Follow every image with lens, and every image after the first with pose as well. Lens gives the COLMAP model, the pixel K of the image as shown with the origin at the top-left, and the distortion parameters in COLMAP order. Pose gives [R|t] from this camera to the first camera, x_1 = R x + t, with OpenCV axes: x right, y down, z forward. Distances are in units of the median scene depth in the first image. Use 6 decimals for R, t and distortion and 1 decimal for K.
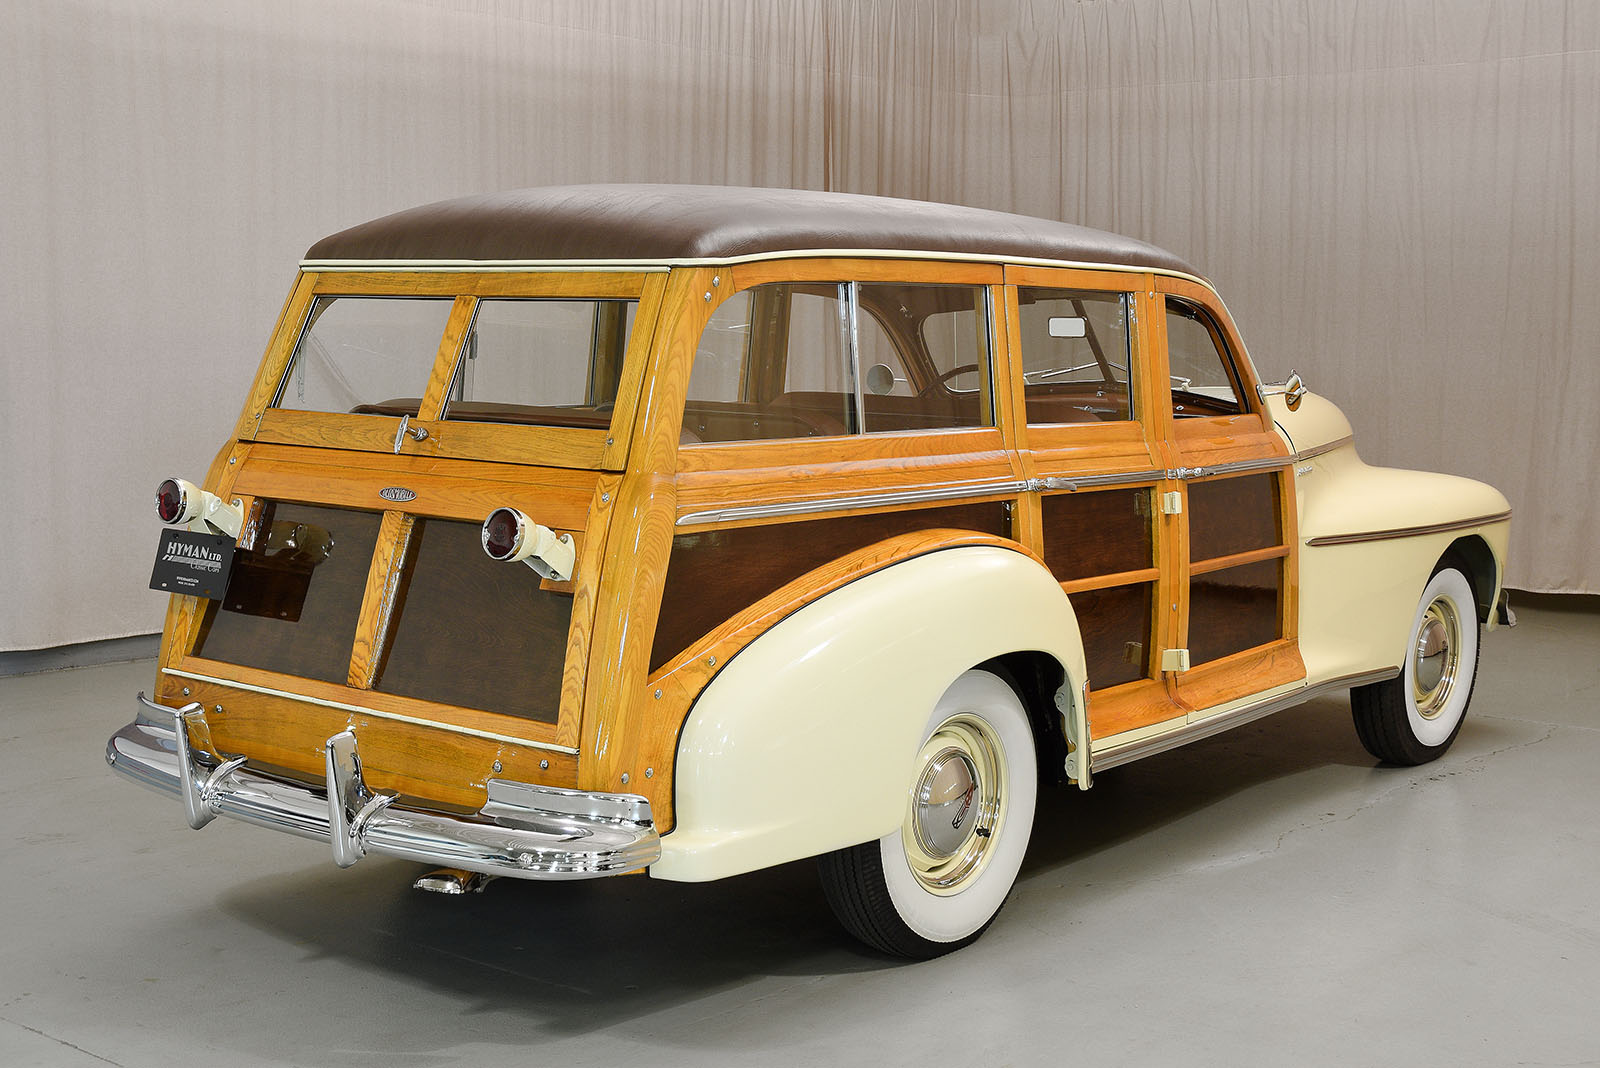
lens RADIAL K [[2076.0, 0, 800.0], [0, 2076.0, 534.0], [0, 0, 1]] dist [0.024898, 0.046902]
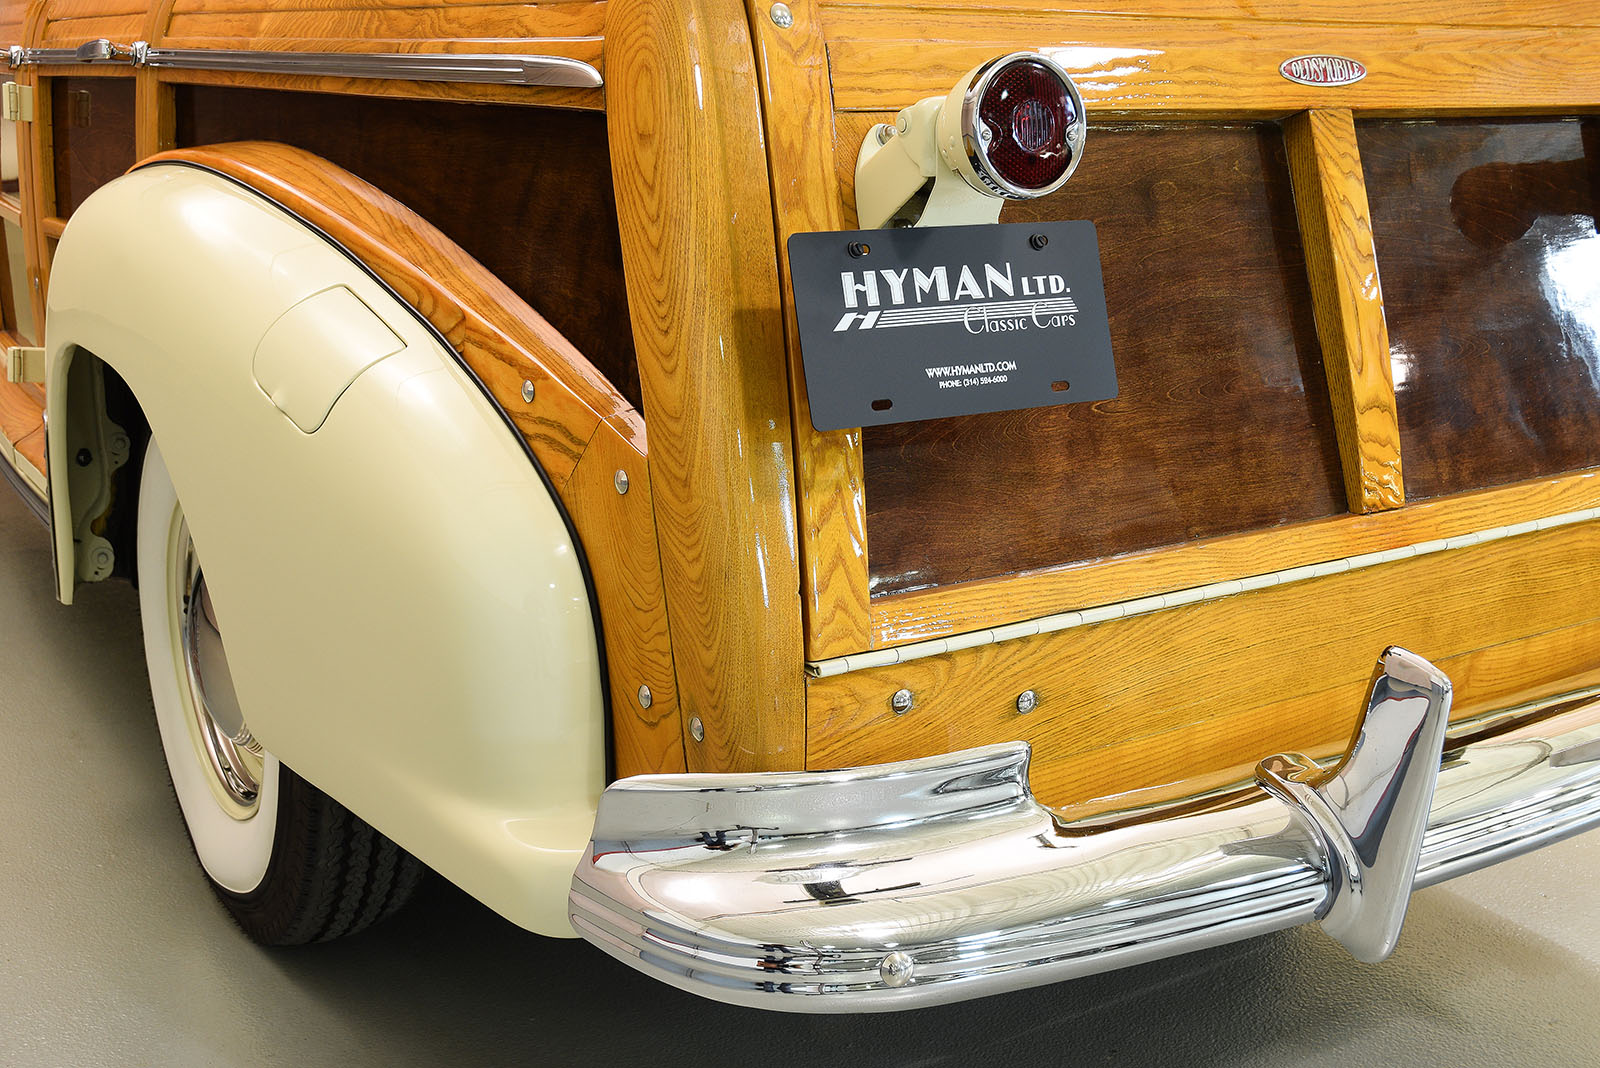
lens RADIAL K [[1871.1, 0, 830.8], [0, 1871.1, 539.2], [0, 0, 1]] dist [-0.098097, 0.355471]
pose [[0.294233, -0.255571, 0.920929, -0.620342], [0.091316, 0.966693, 0.239096, -0.026970], [-0.951361, 0.013745, 0.307770, 0.989286]]
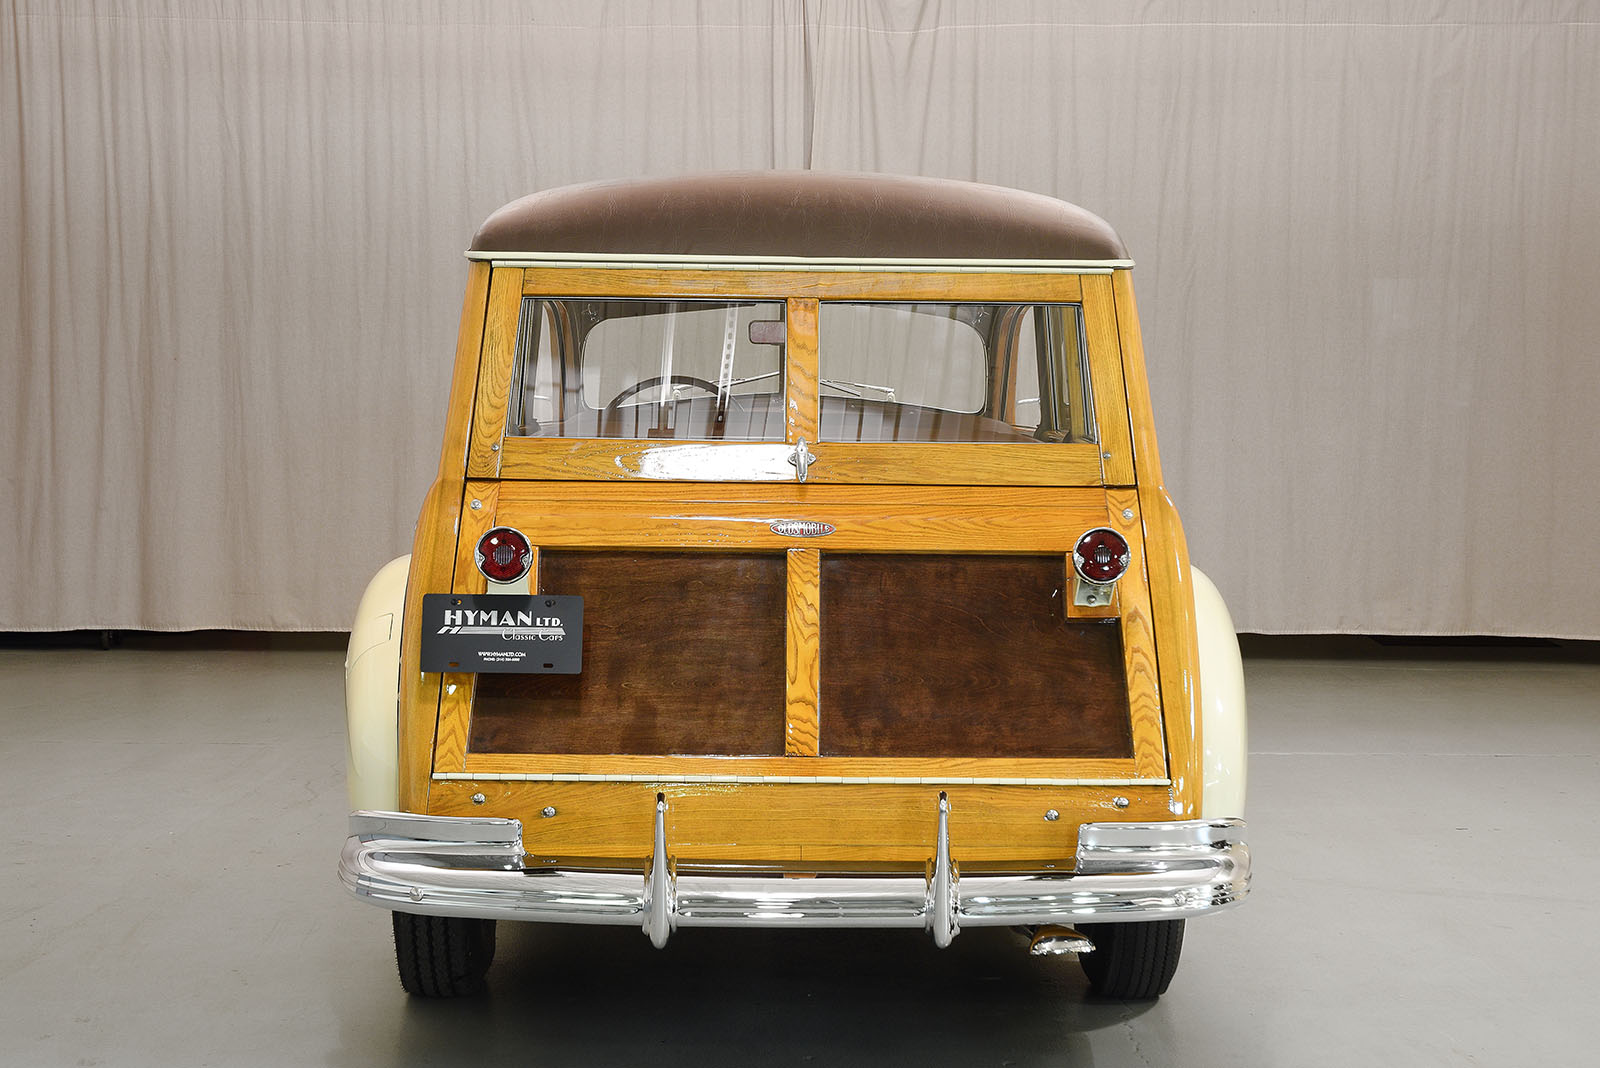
lens RADIAL K [[2828.2, 0, 845.3], [0, 2828.2, 537.6], [0, 0, 1]] dist [0.182375, -0.282585]
pose [[0.759843, -0.050103, 0.648173, -0.947686], [0.067658, 0.997706, -0.002192, -0.011822], [-0.646576, 0.045520, 0.761490, 0.099942]]
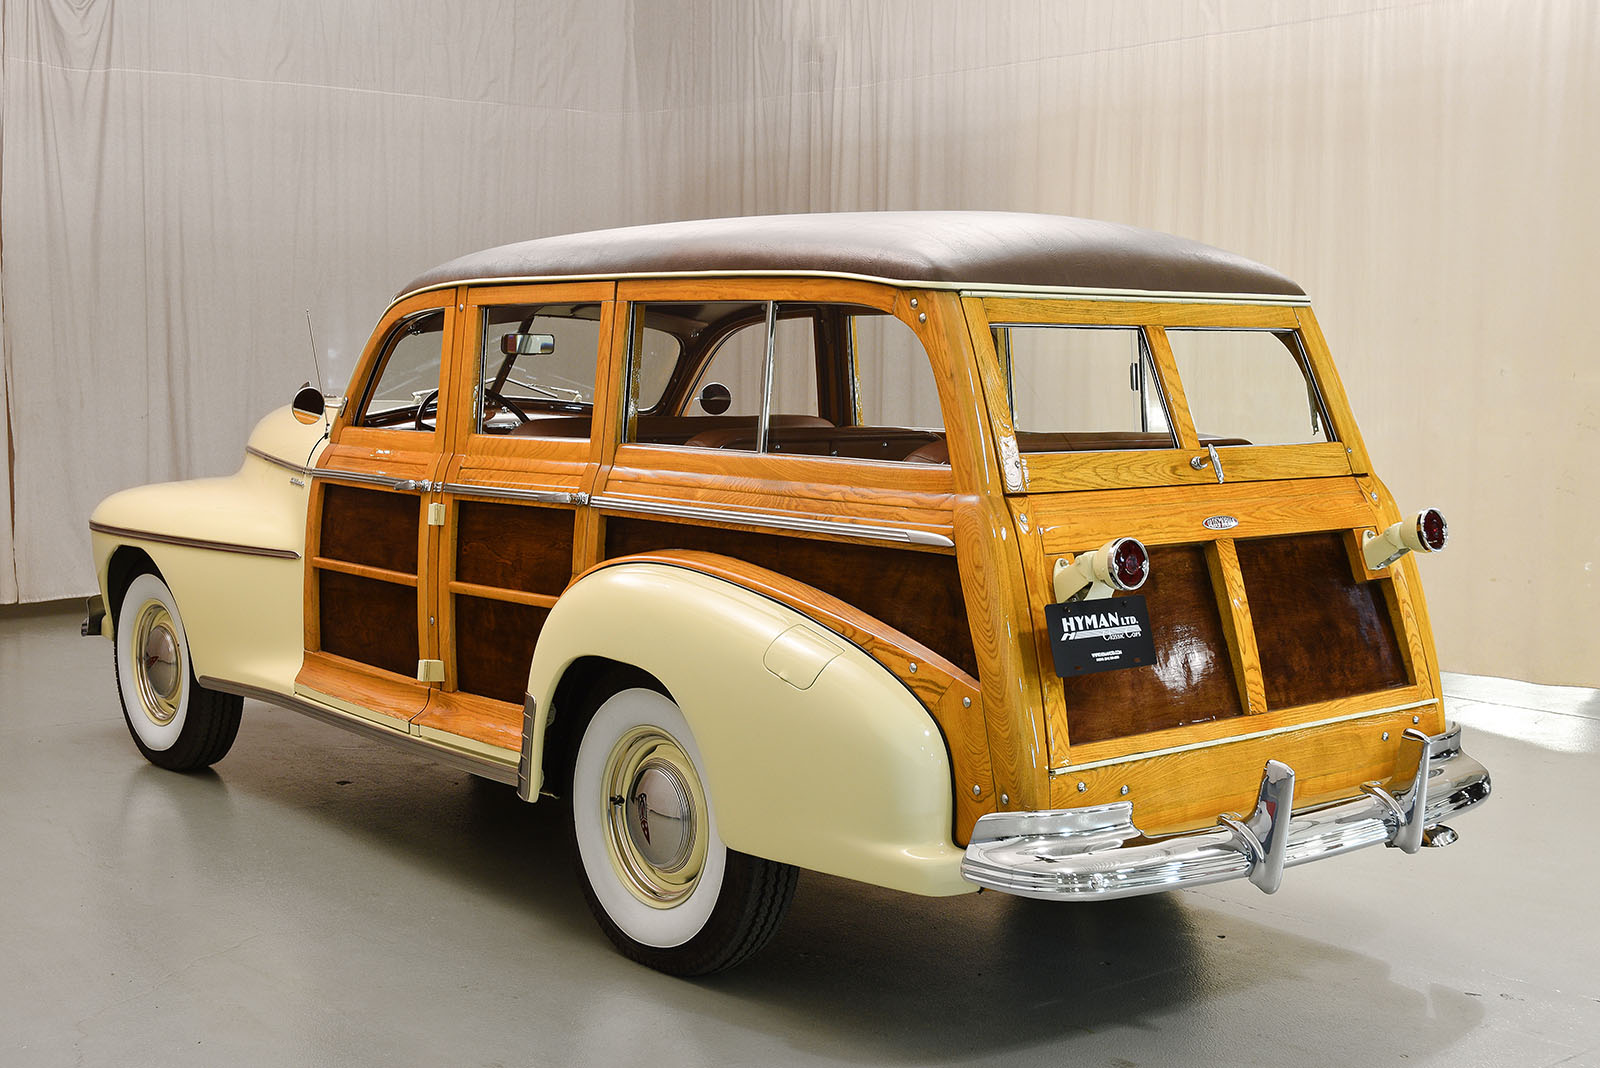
lens RADIAL K [[1995.9, 0, 840.4], [0, 1995.9, 534.7], [0, 0, 1]] dist [0.035403, 0.041928]
pose [[0.175708, -0.105303, 0.978794, -1.194216], [0.096397, 0.991325, 0.089347, -0.119445], [-0.979711, 0.078654, 0.184334, 1.012294]]
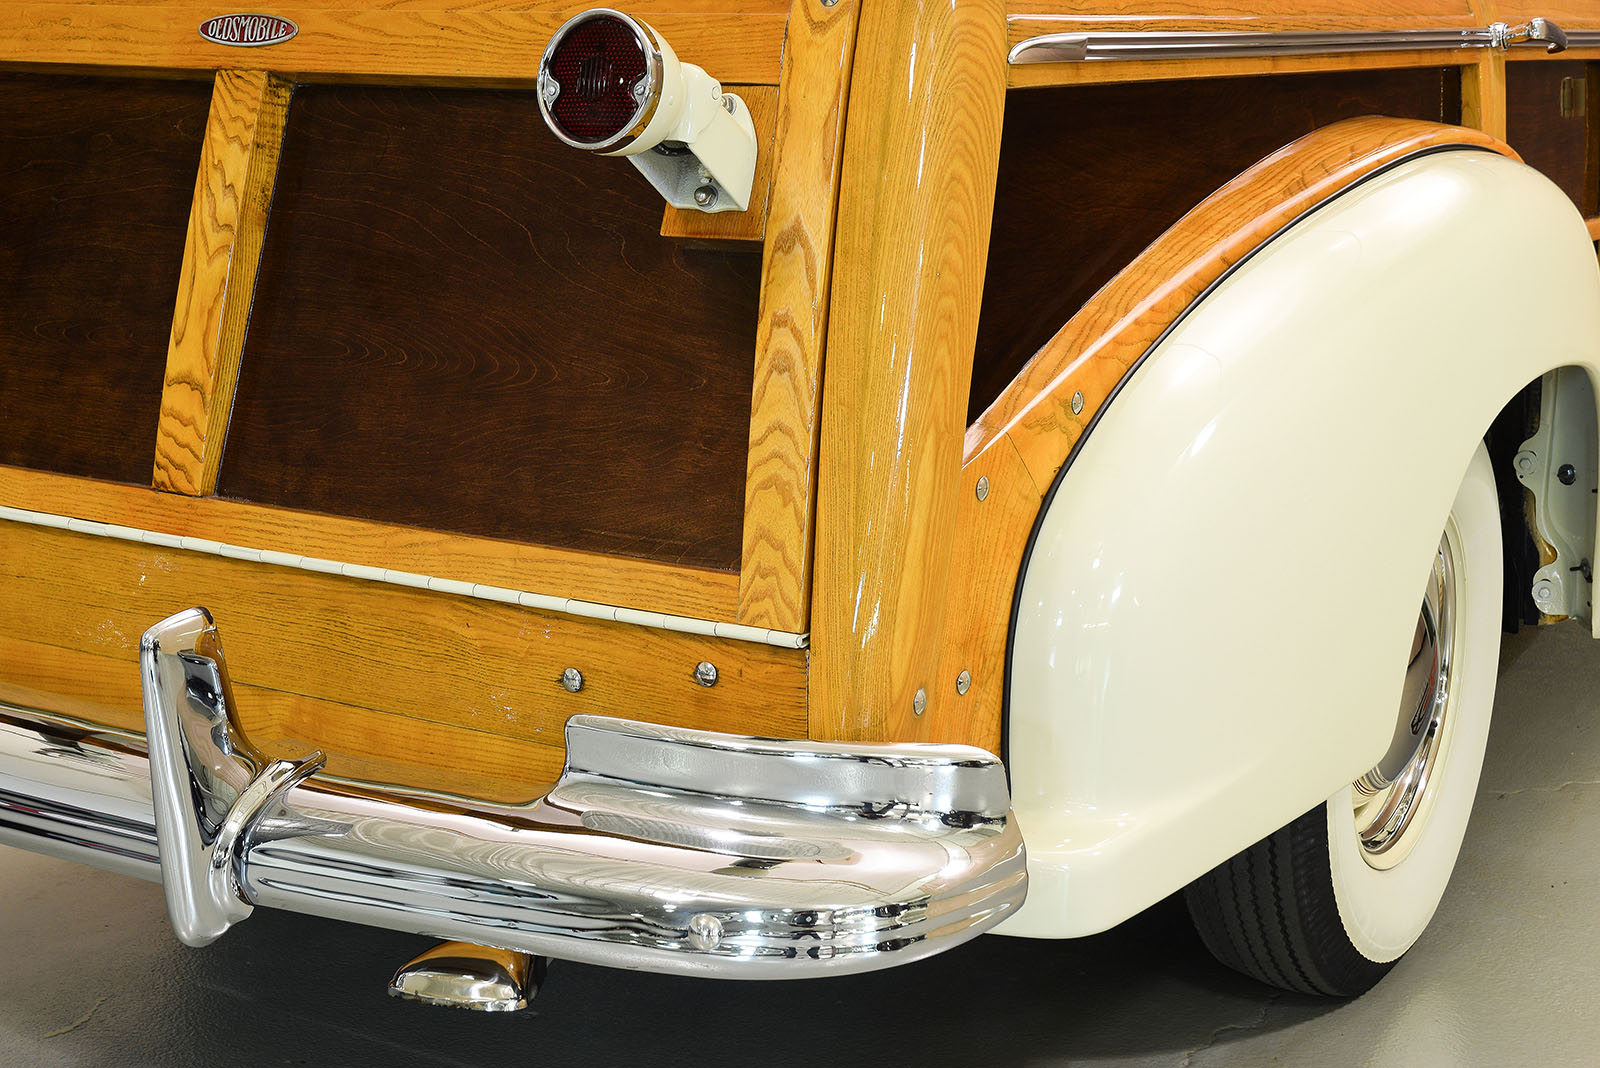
lens RADIAL K [[2392.3, 0, 800.0], [0, 2392.3, 534.0], [0, 0, 1]] dist [-0.006132, 0.453981]
pose [[0.992522, -0.035689, 0.116728, -0.144810], [0.022472, 0.993381, 0.112646, 0.030292], [-0.119976, -0.109181, 0.986755, 0.502569]]
